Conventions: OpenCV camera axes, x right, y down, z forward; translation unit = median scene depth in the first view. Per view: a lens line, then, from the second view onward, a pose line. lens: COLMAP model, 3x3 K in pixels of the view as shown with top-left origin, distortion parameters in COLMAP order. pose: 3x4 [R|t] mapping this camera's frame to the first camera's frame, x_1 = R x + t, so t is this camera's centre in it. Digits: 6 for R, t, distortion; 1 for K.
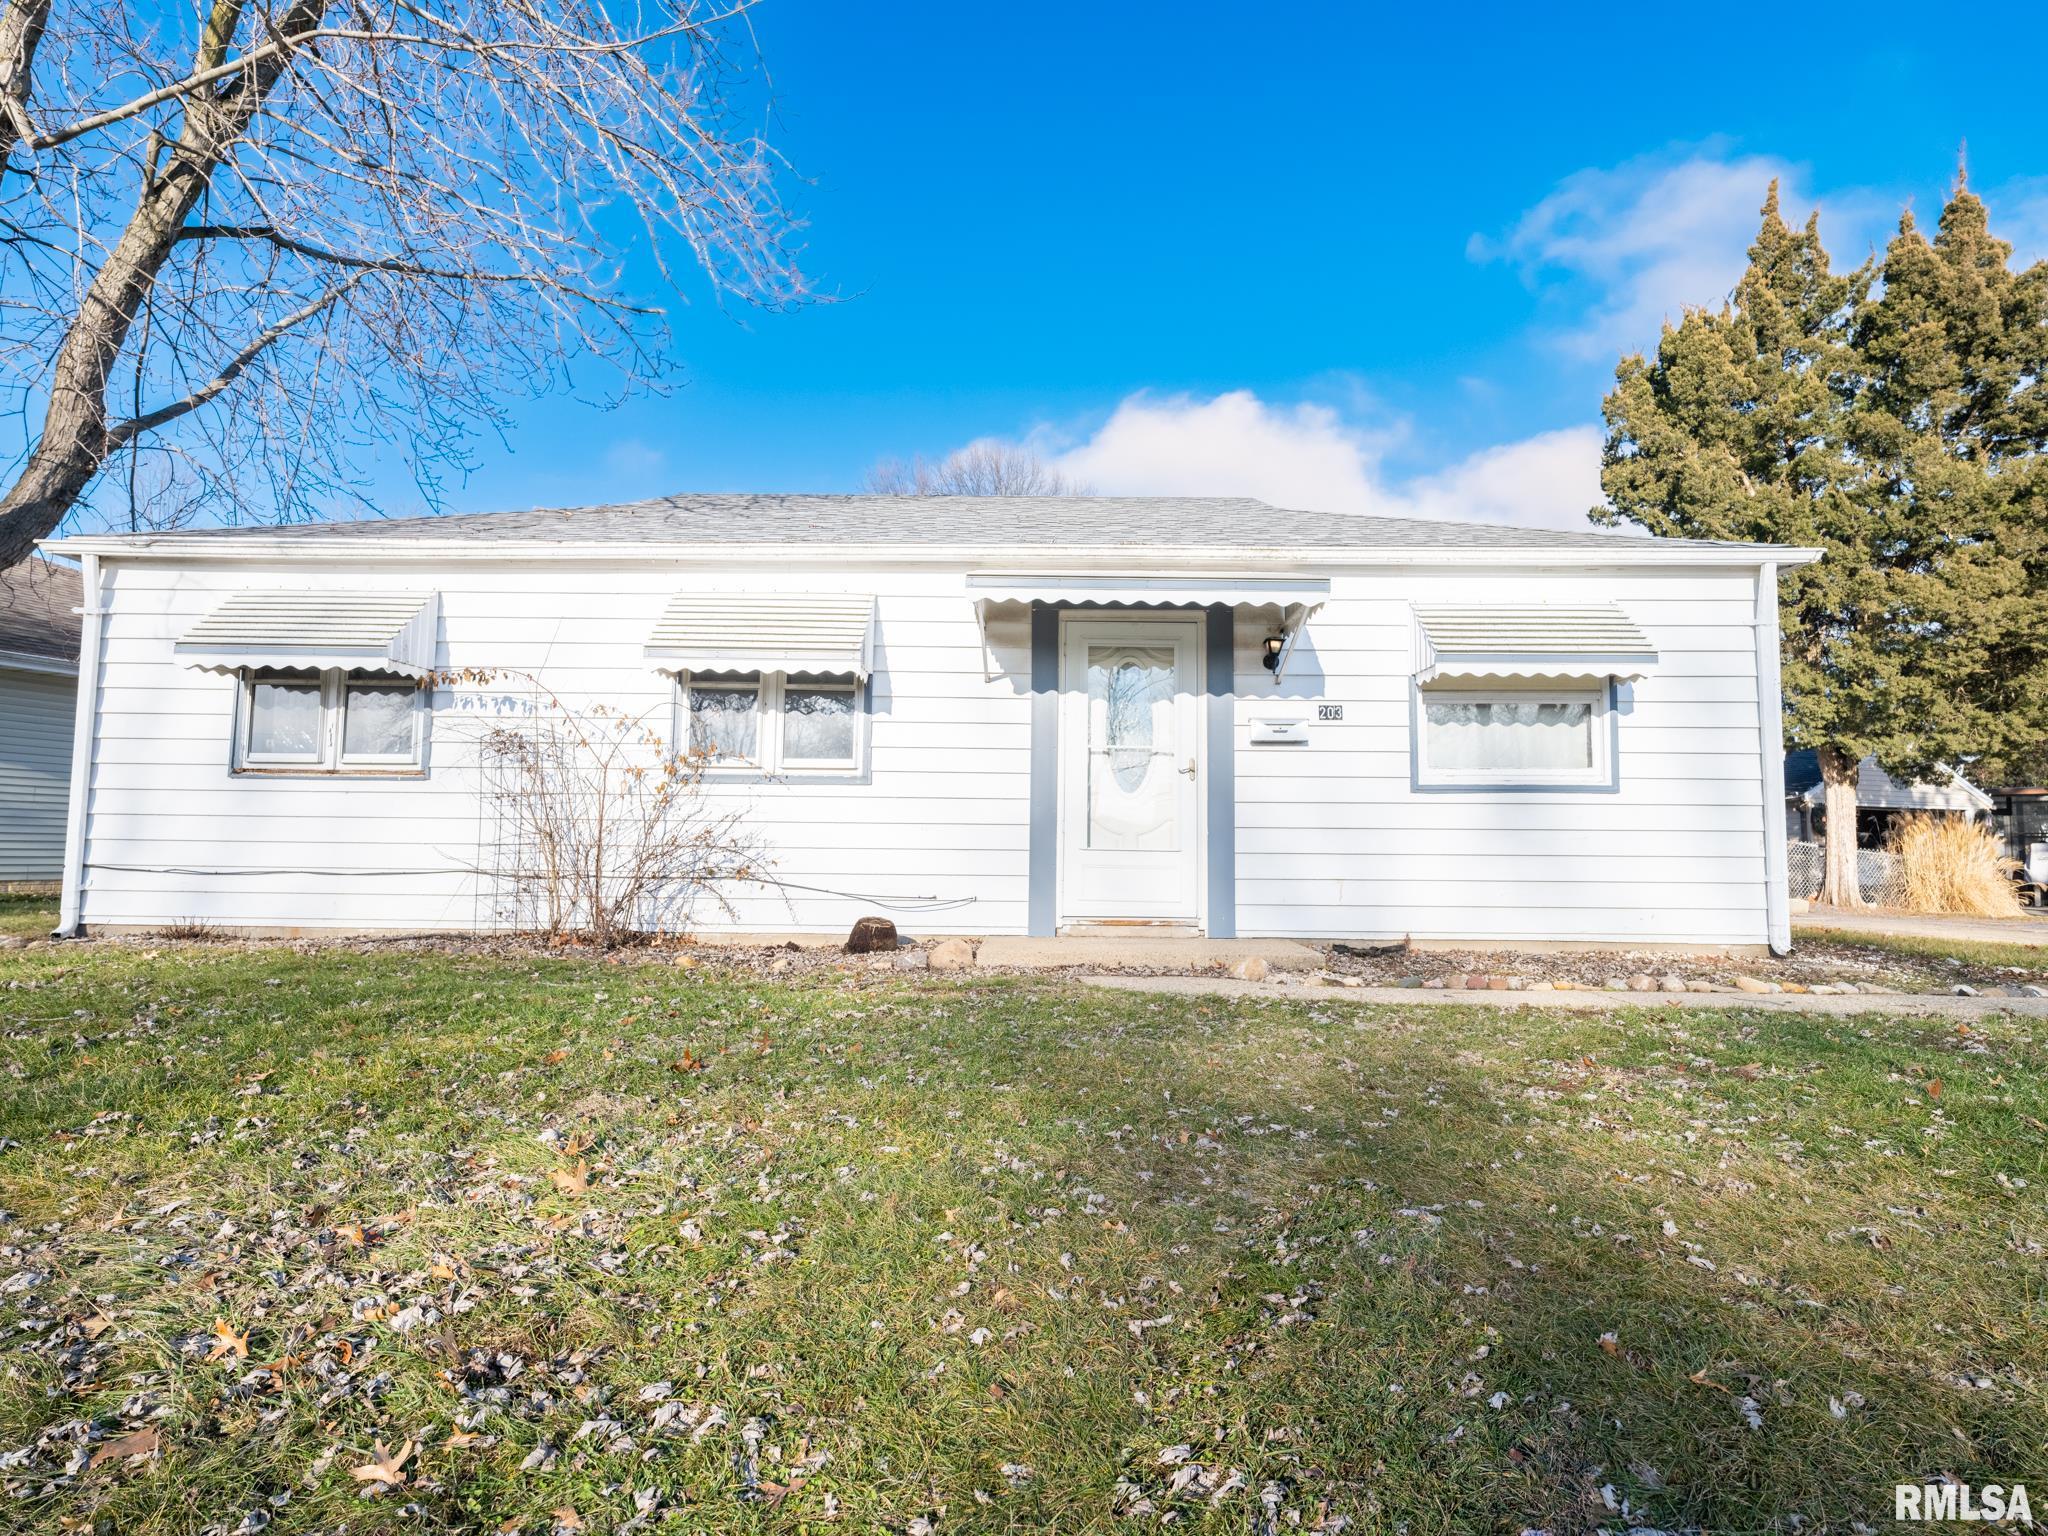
lens RADIAL K [[1095.3, 0, 1023.6], [0, 1095.3, 777.8], [0, 0, 1]] dist [0.006869, -0.006490]
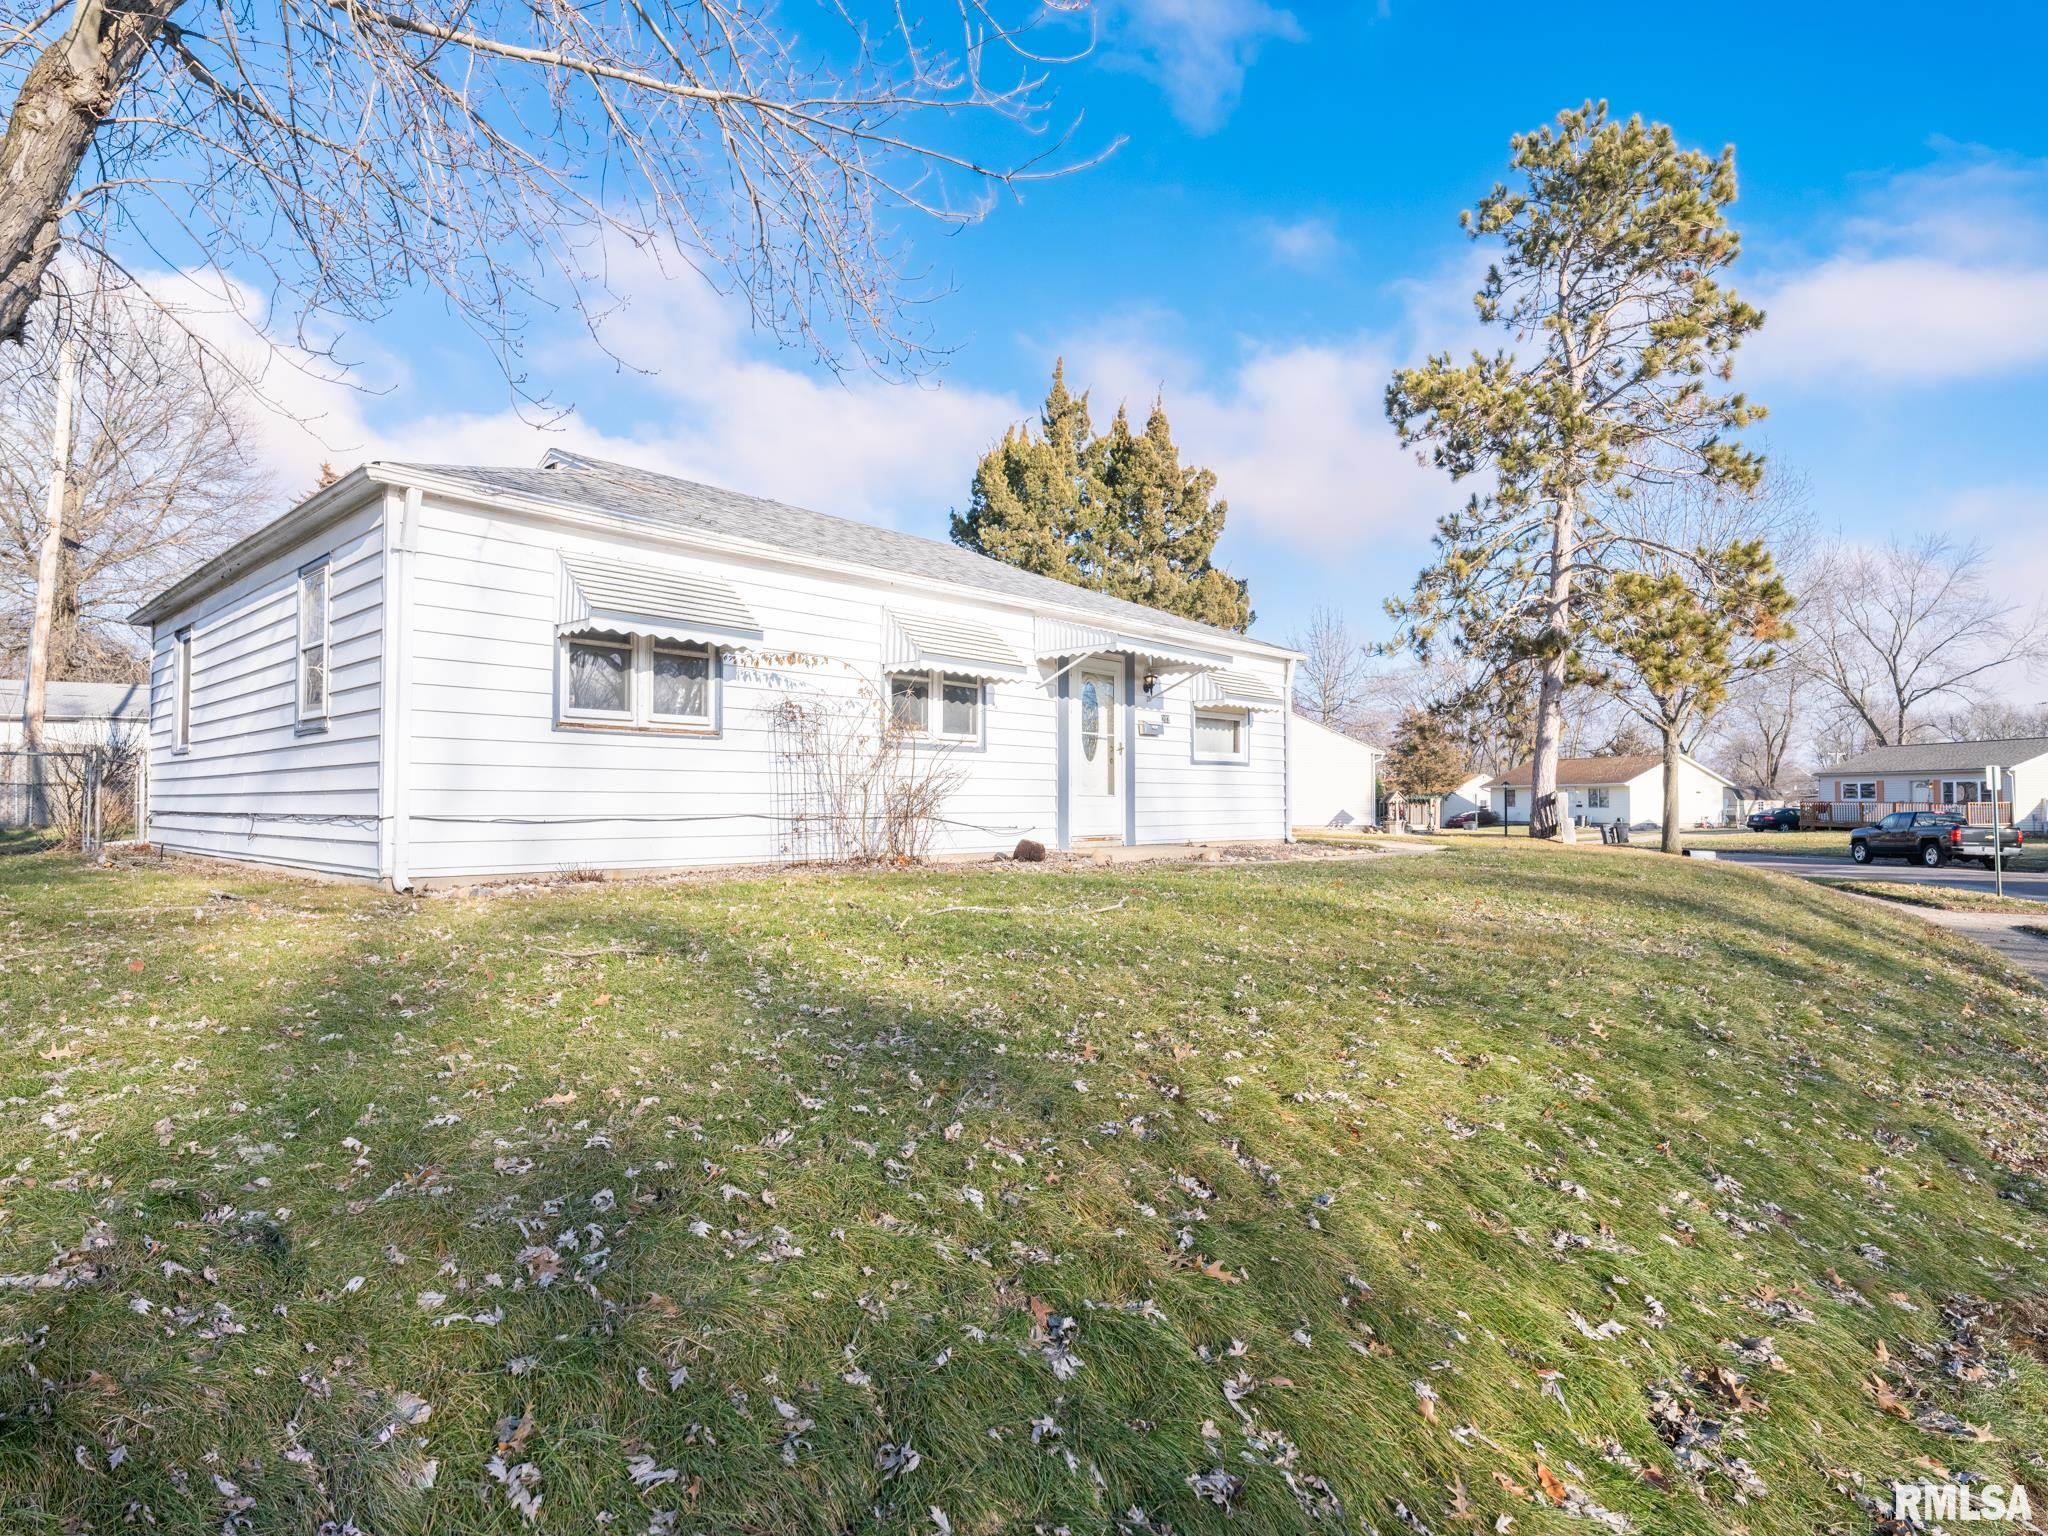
lens RADIAL K [[1095.3, 0, 1023.6], [0, 1095.3, 777.8], [0, 0, 1]] dist [0.006869, -0.006490]
pose [[0.669739, 0.007915, 0.742554, -1.203519], [-0.043480, 0.998646, 0.028572, -0.004507], [-0.741322, -0.051421, 0.669176, -0.033724]]
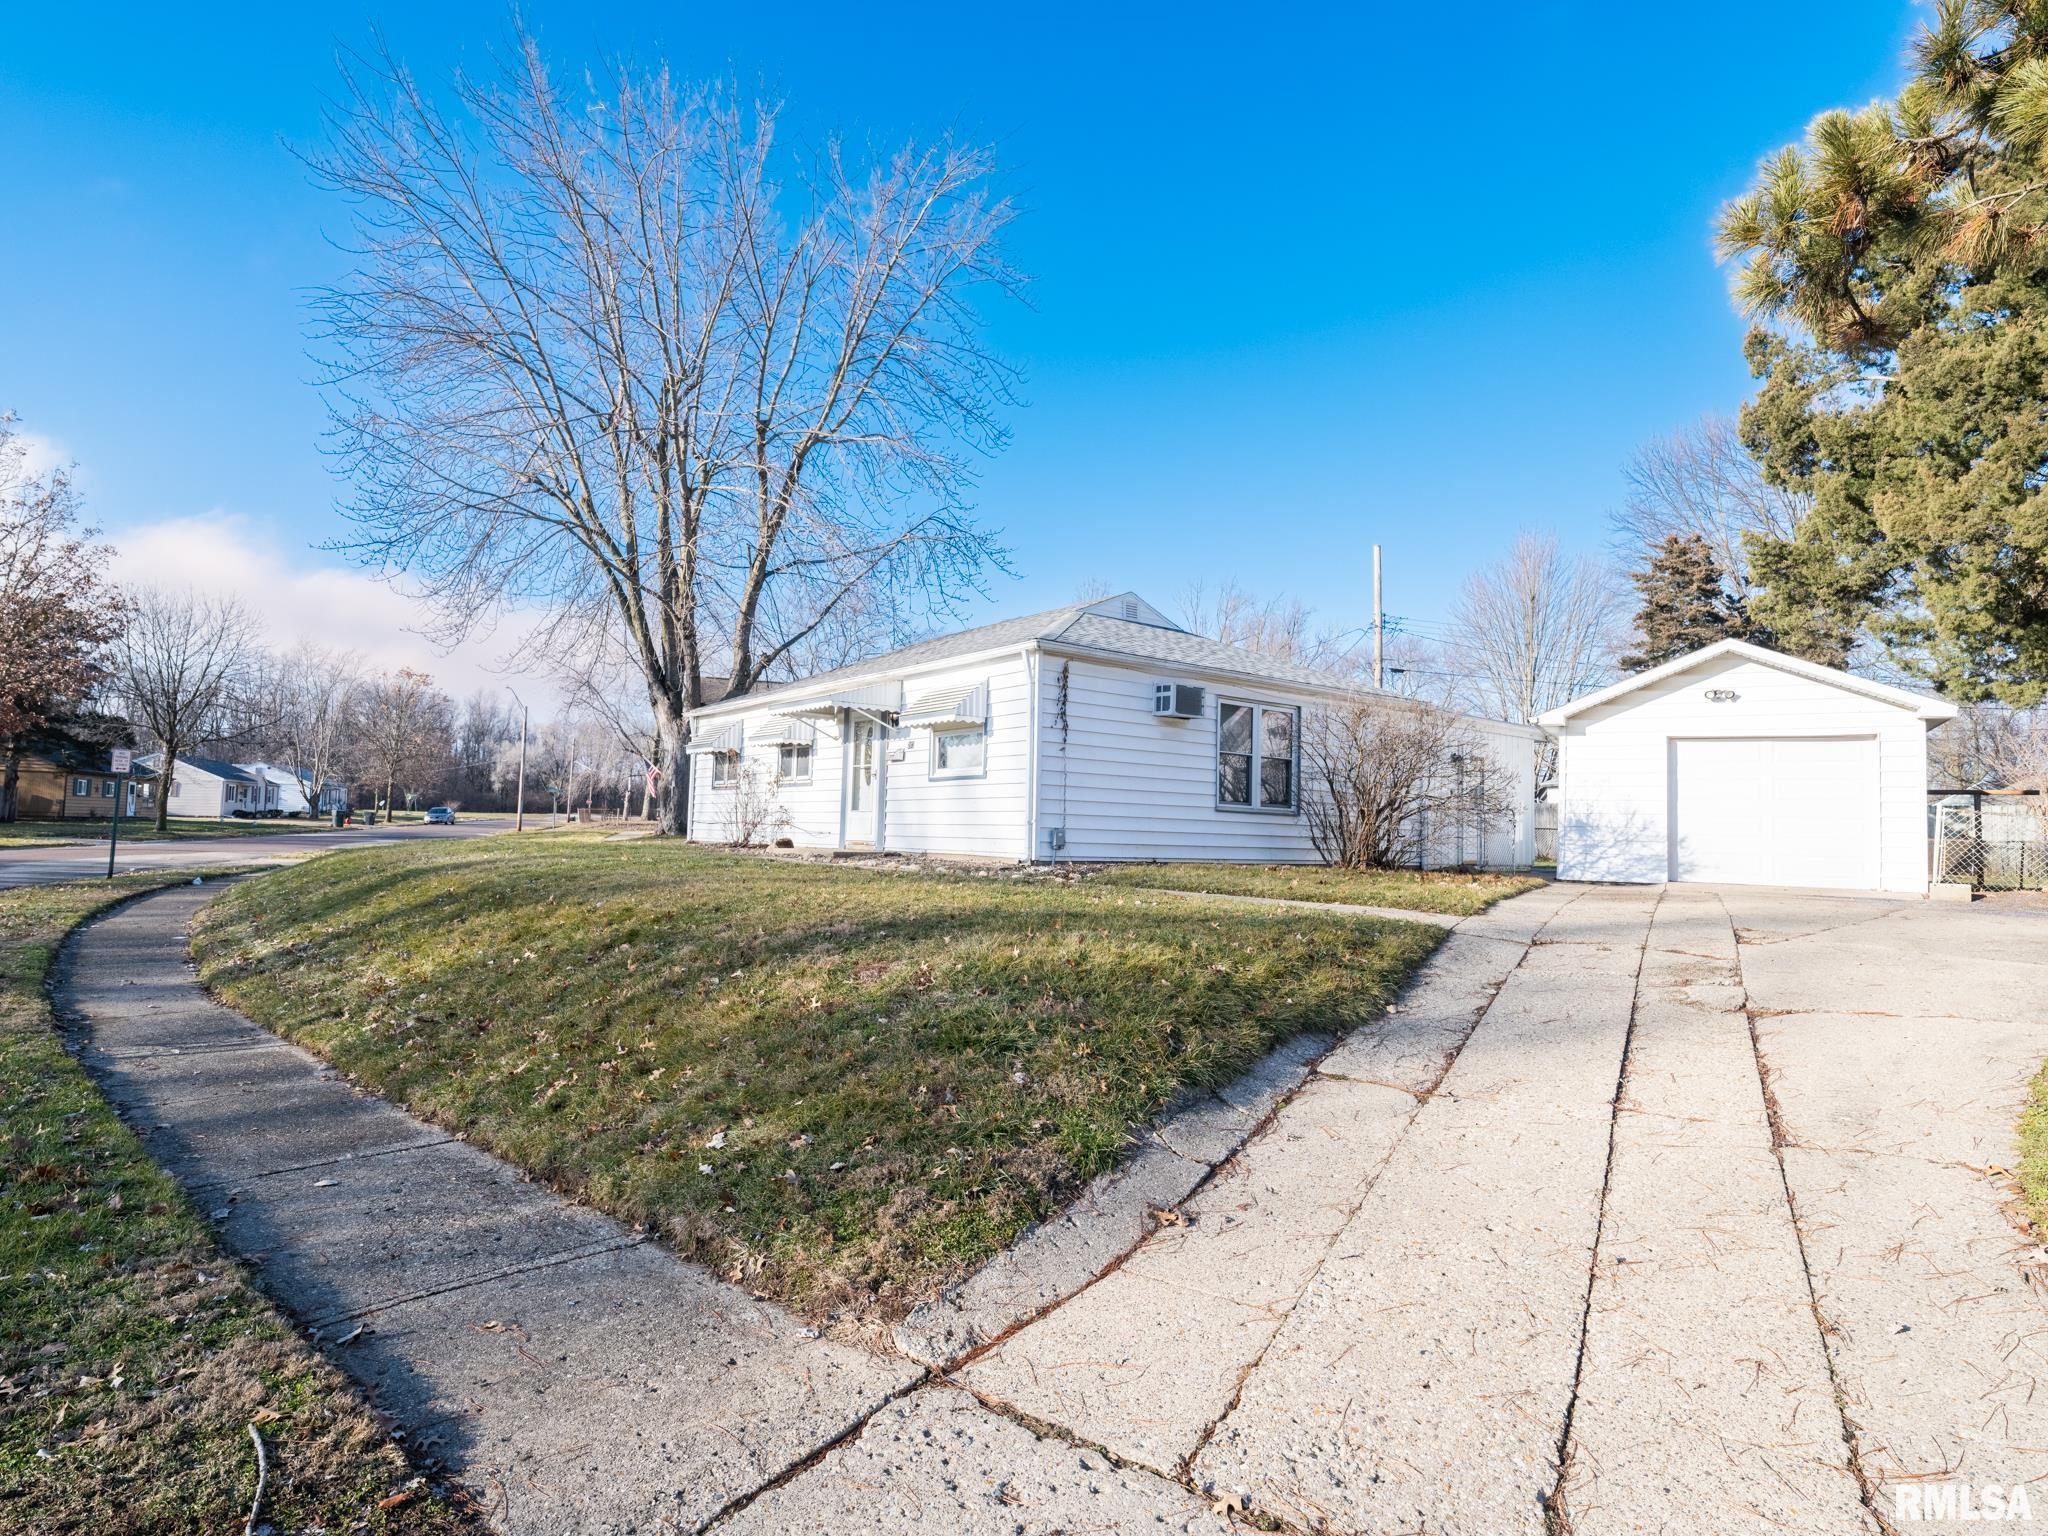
lens RADIAL K [[1095.3, 0, 1023.6], [0, 1095.3, 777.8], [0, 0, 1]] dist [0.006869, -0.006490]
pose [[0.610246, -0.035334, -0.791423, 2.059772], [0.033122, 0.999269, -0.019074, 0.050092], [0.791519, -0.014574, 0.610971, -0.110172]]
